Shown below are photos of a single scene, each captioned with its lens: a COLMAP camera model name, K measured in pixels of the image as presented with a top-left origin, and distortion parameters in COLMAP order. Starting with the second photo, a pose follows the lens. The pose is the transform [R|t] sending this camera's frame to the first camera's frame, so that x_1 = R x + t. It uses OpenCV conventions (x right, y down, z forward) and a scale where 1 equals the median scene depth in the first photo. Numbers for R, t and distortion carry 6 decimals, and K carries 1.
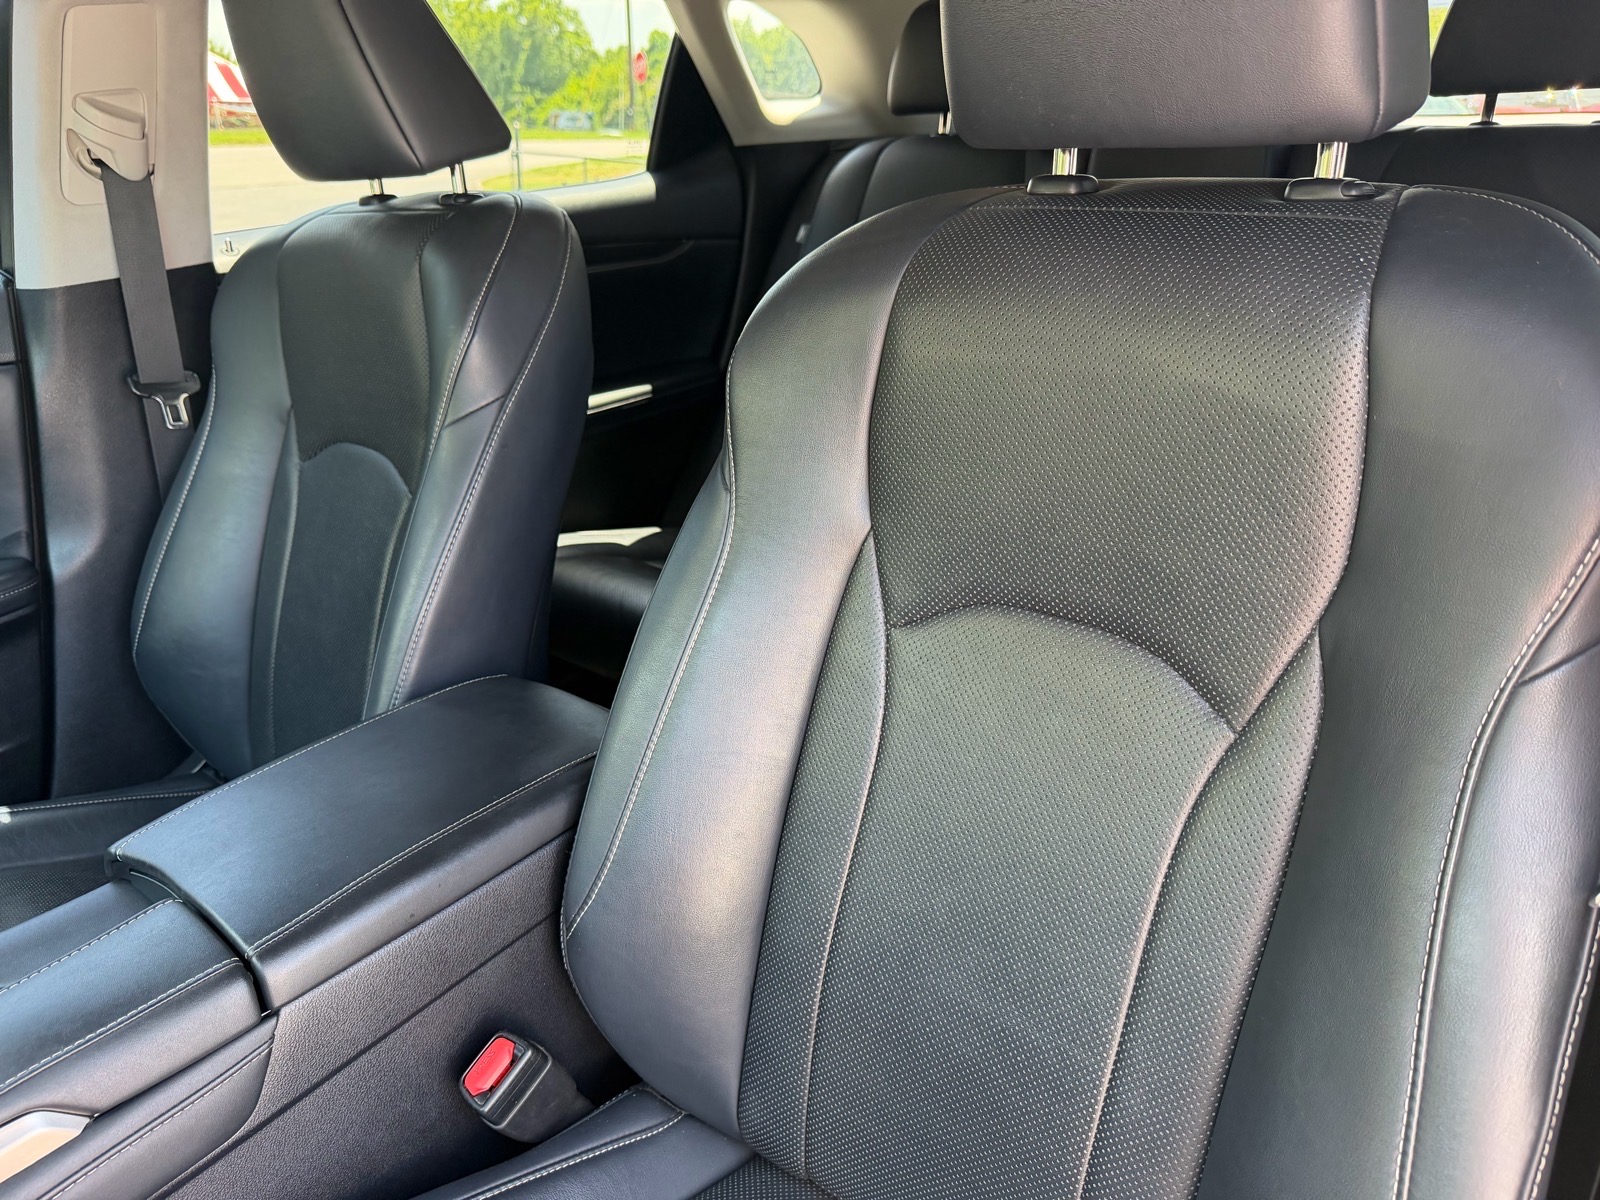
lens RADIAL K [[1135.6, 0, 775.0], [0, 1135.6, 610.0], [0, 0, 1]] dist [0.050852, -0.056818]
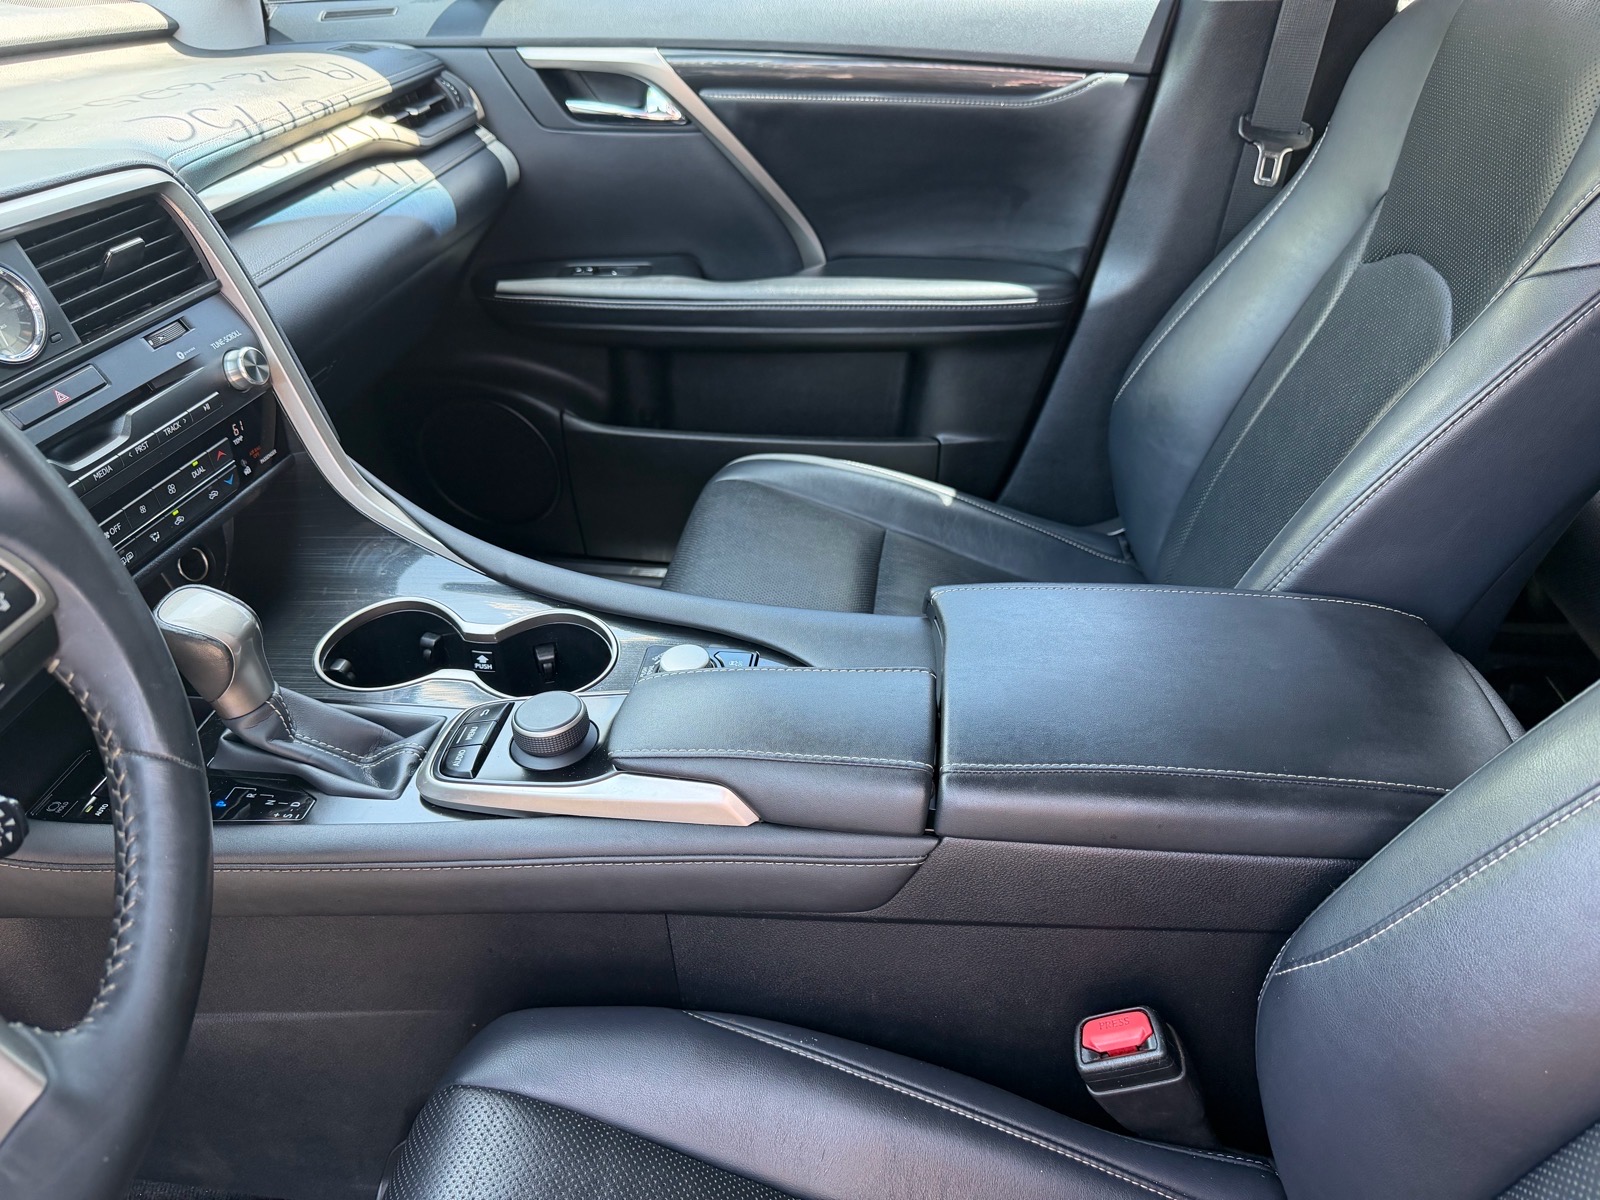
lens RADIAL K [[1135.6, 0, 808.9], [0, 1135.6, 593.2], [0, 0, 1]] dist [0.050852, -0.056818]
pose [[0.583580, 0.481717, -0.653745, 0.016265], [-0.351147, 0.875588, 0.331725, -0.079310], [0.732209, 0.035972, 0.680129, 0.219897]]
